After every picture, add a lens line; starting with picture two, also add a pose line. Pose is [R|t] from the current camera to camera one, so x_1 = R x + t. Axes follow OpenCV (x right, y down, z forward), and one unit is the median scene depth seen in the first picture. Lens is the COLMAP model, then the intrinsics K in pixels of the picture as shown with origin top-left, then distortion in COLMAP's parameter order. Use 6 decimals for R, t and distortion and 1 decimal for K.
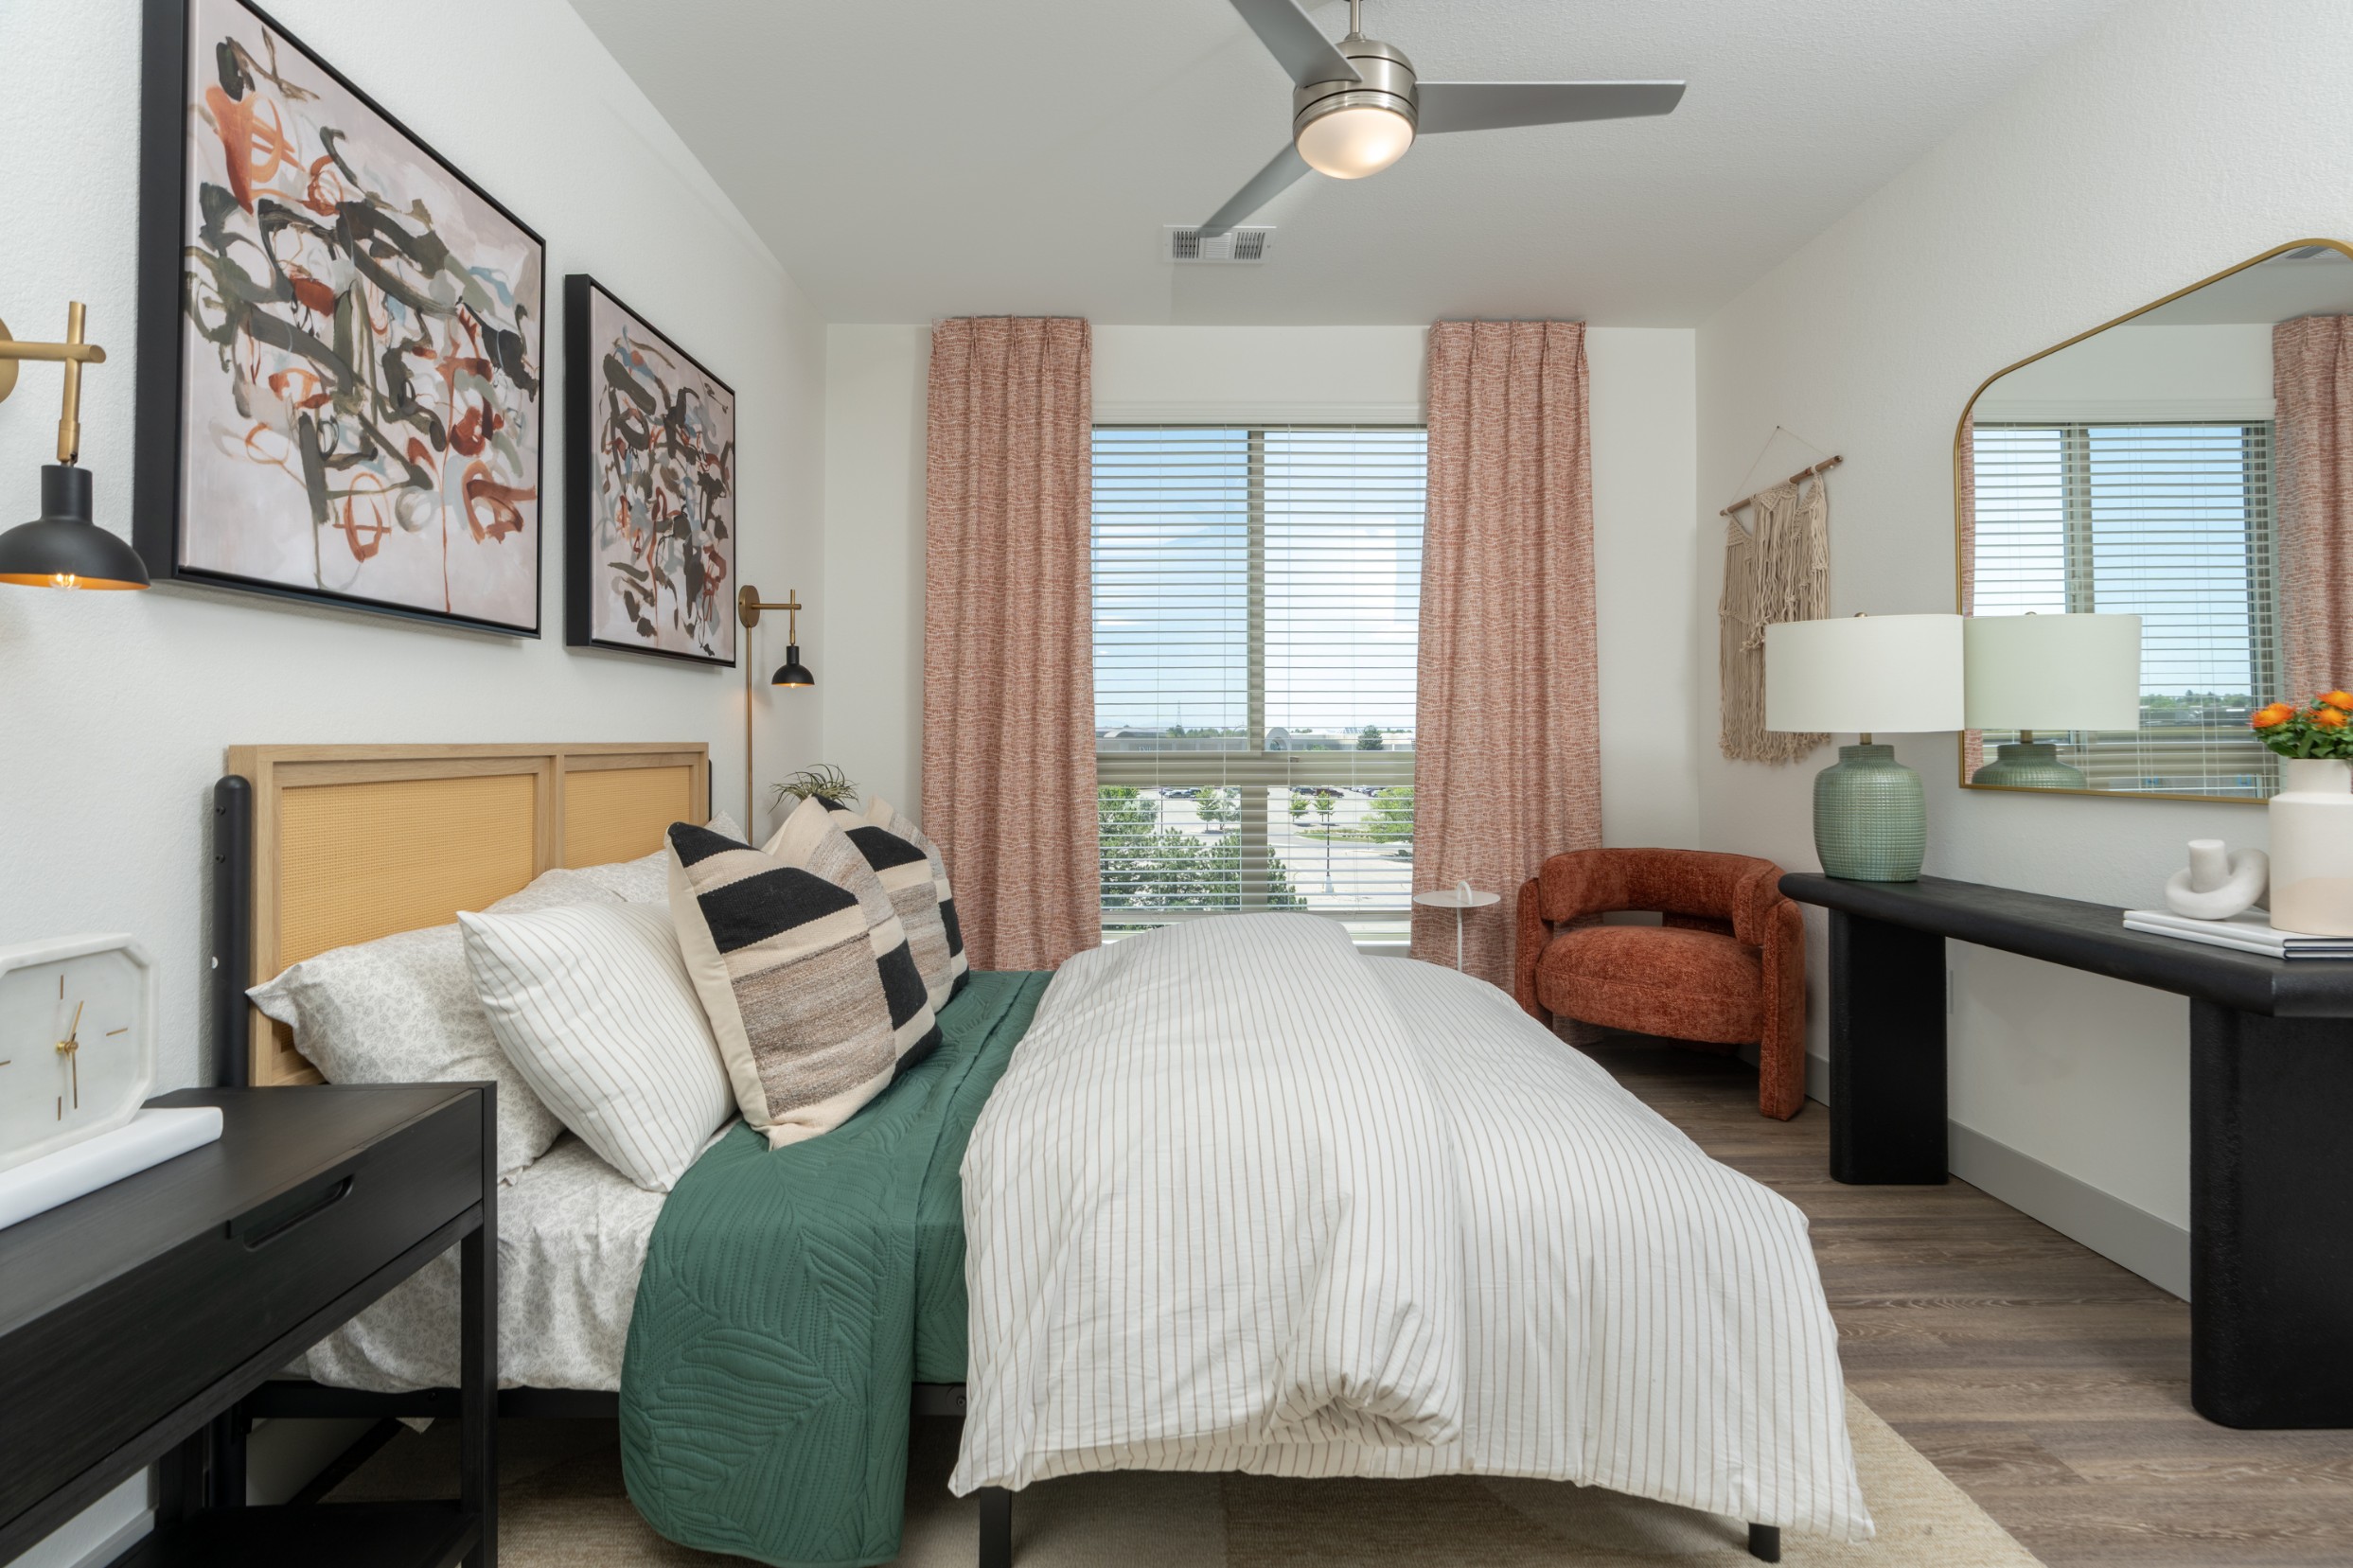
lens RADIAL K [[1079.5, 0, 1177.2], [0, 1079.5, 691.2], [0, 0, 1]] dist [-0.001608, 0.000355]
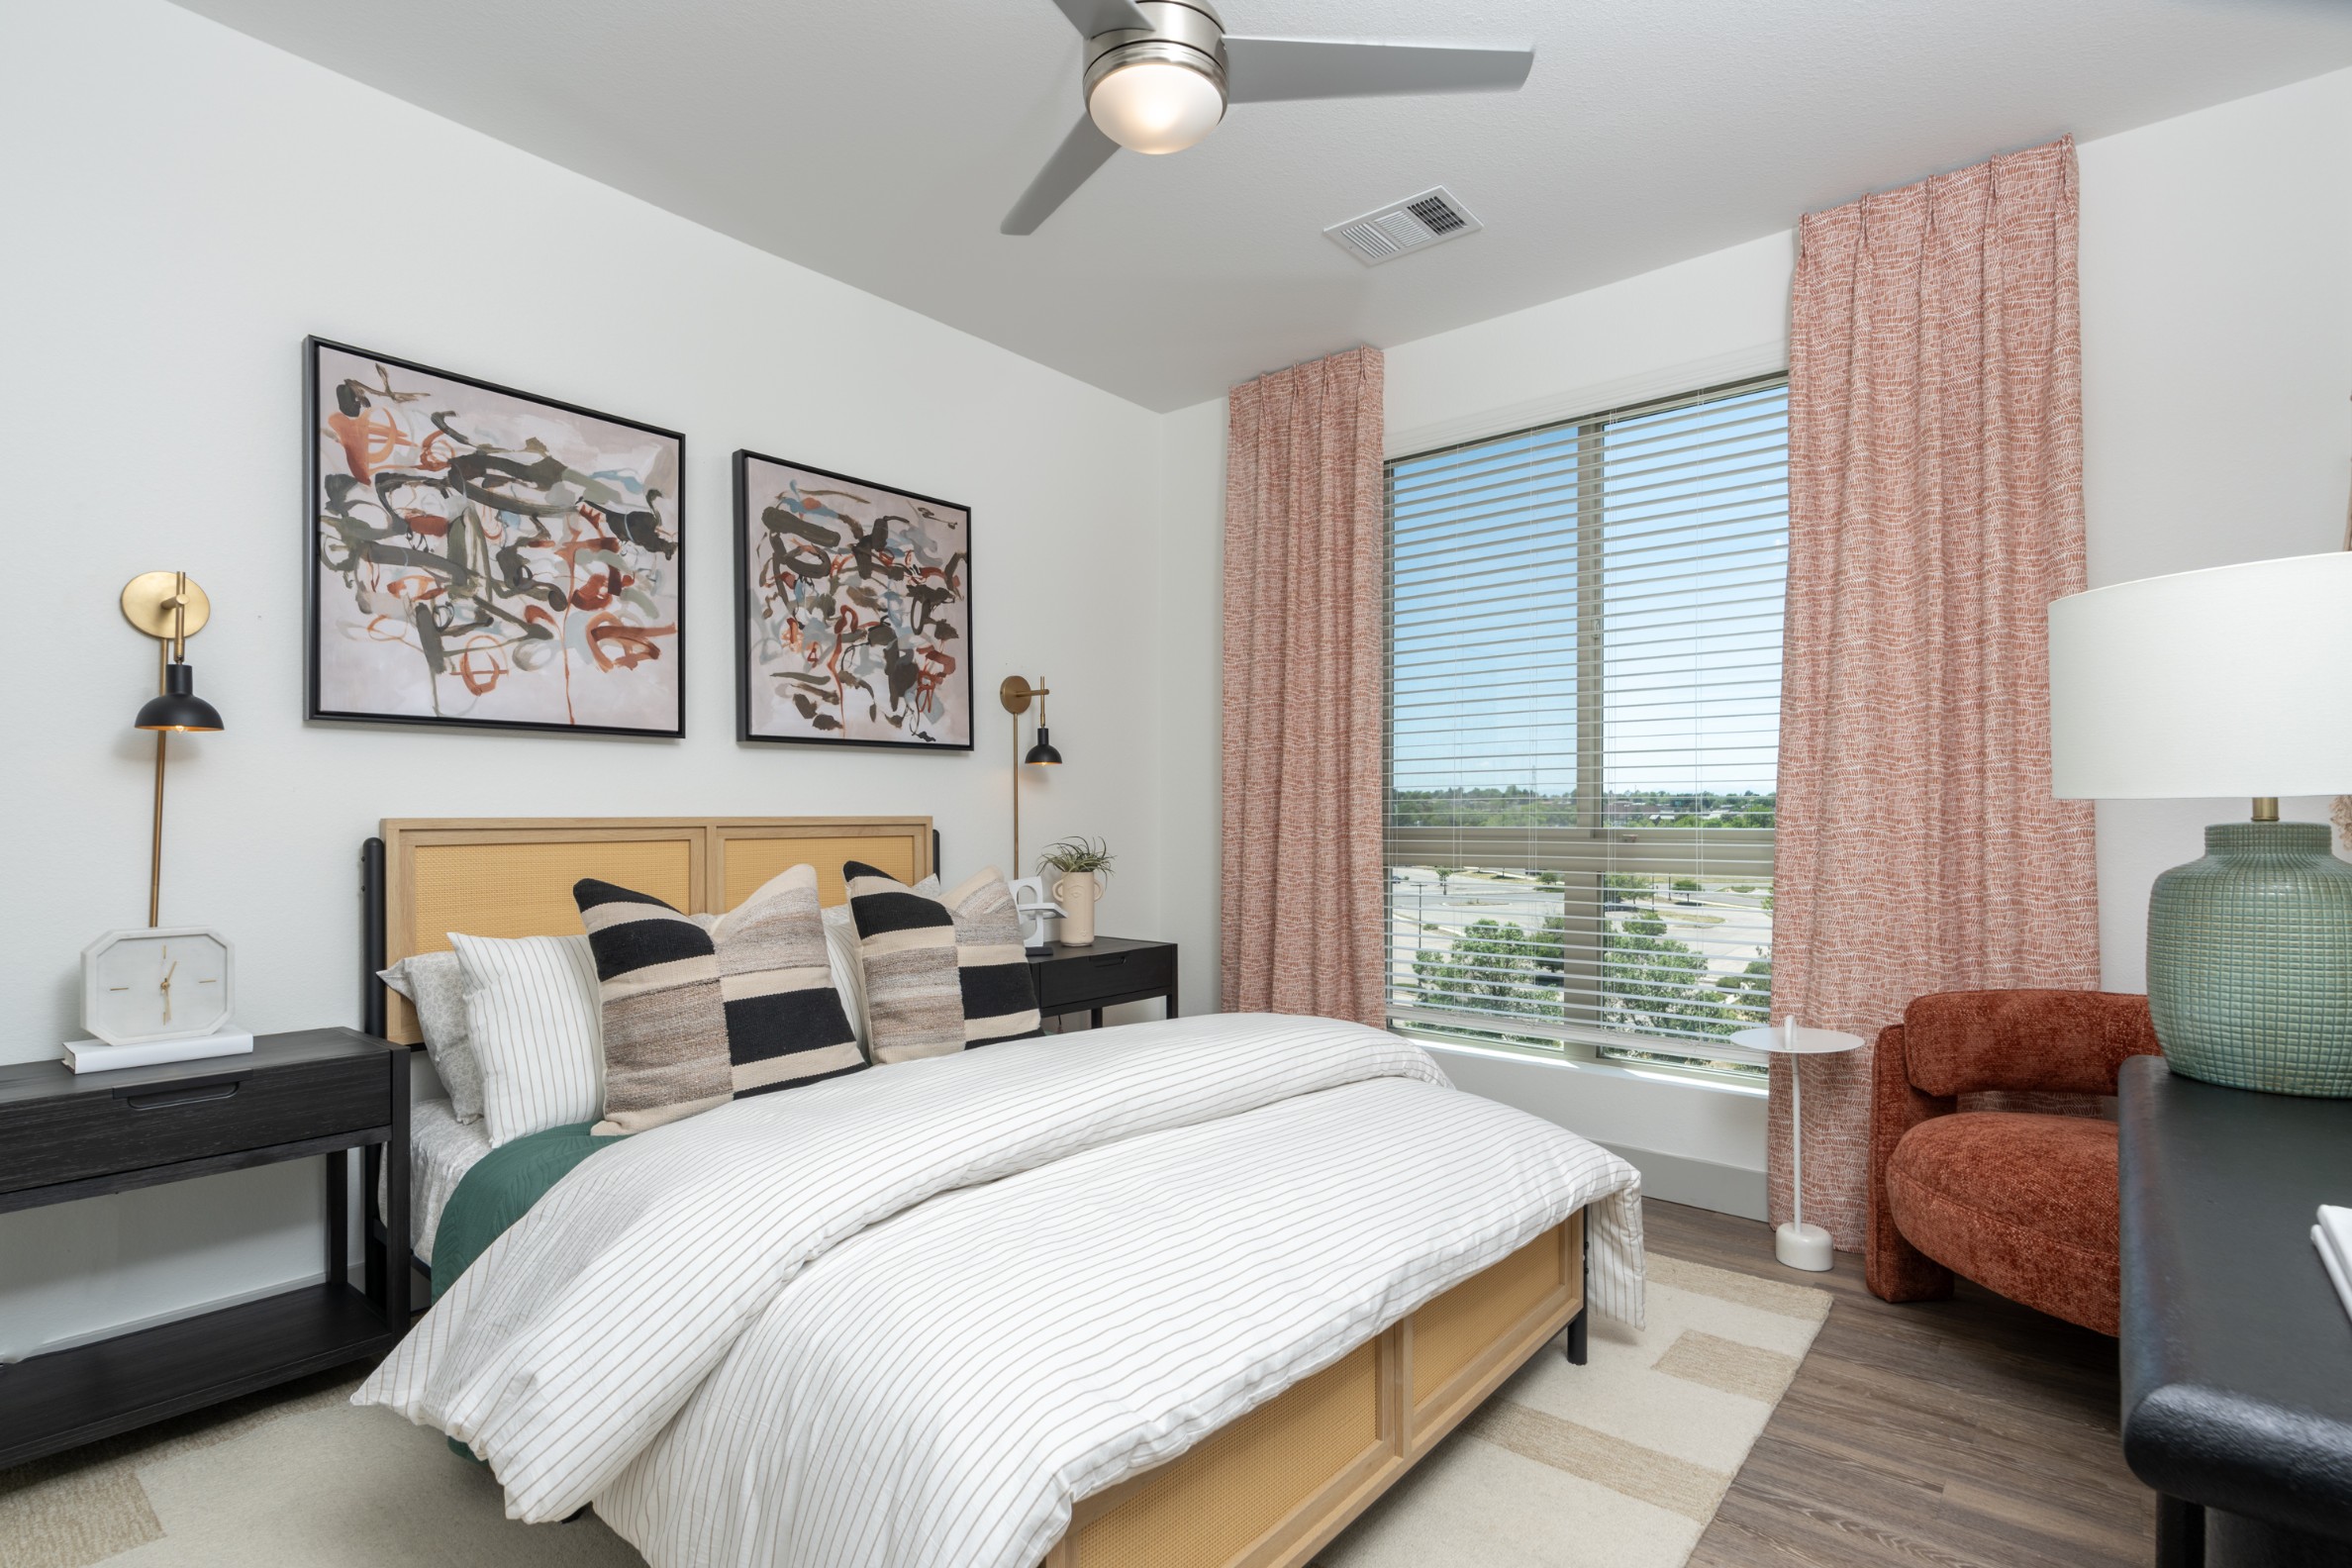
lens RADIAL K [[1128.2, 0, 1176.0], [0, 1128.2, 784.0], [0, 0, 1]] dist [-0.005937, -0.000271]
pose [[0.764621, -0.016088, -0.644280, 0.887449], [0.029329, 0.999521, 0.009849, 0.013600], [0.643813, -0.026426, 0.764726, 0.386833]]
